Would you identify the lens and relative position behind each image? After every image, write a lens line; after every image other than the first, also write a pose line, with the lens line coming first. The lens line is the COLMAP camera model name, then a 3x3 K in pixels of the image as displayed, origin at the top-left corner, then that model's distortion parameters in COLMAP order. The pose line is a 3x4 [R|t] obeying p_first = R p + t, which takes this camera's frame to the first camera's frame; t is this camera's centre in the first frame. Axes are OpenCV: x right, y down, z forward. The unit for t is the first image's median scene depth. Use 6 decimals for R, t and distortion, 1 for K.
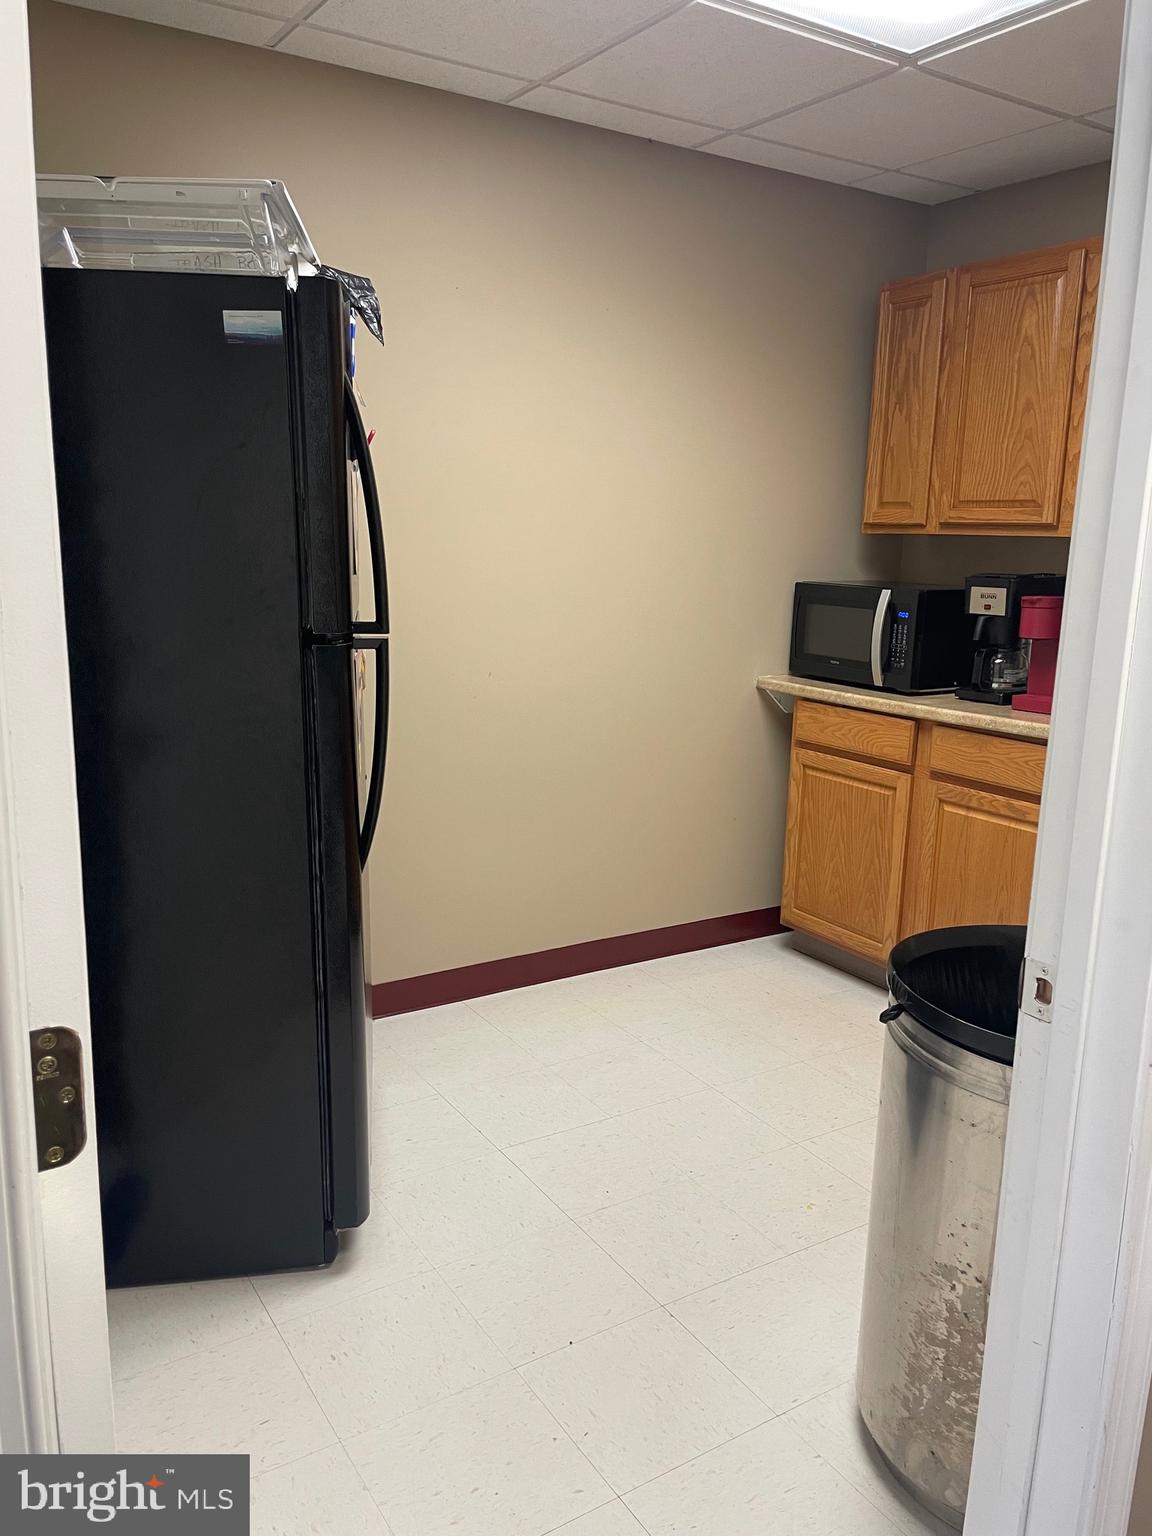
lens RADIAL K [[1177.0, 0, 574.9], [0, 1177.0, 778.9], [0, 0, 1]] dist [0.067326, -0.067139]
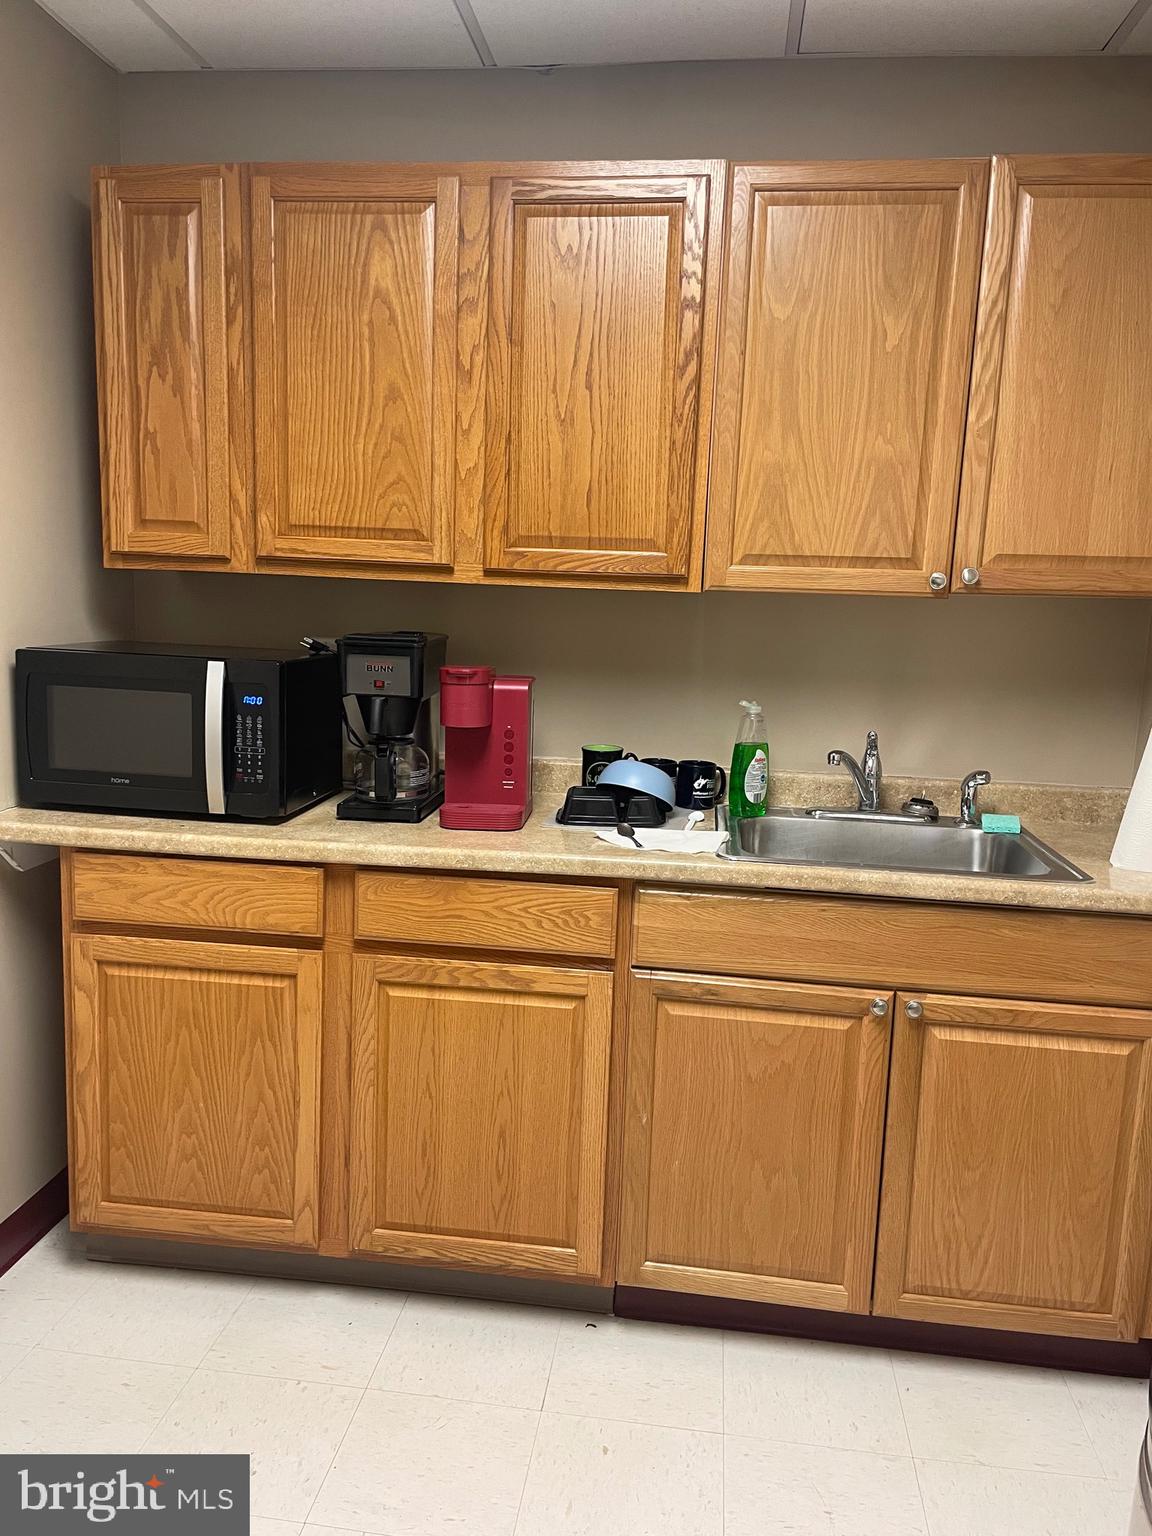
lens RADIAL K [[1177.0, 0, 570.6], [0, 1177.0, 783.2], [0, 0, 1]] dist [0.067326, -0.067139]
pose [[0.640382, -0.124599, 0.757883, -0.098588], [0.138652, 0.989296, 0.045489, -0.100664], [-0.755438, 0.075952, 0.650803, 0.467188]]
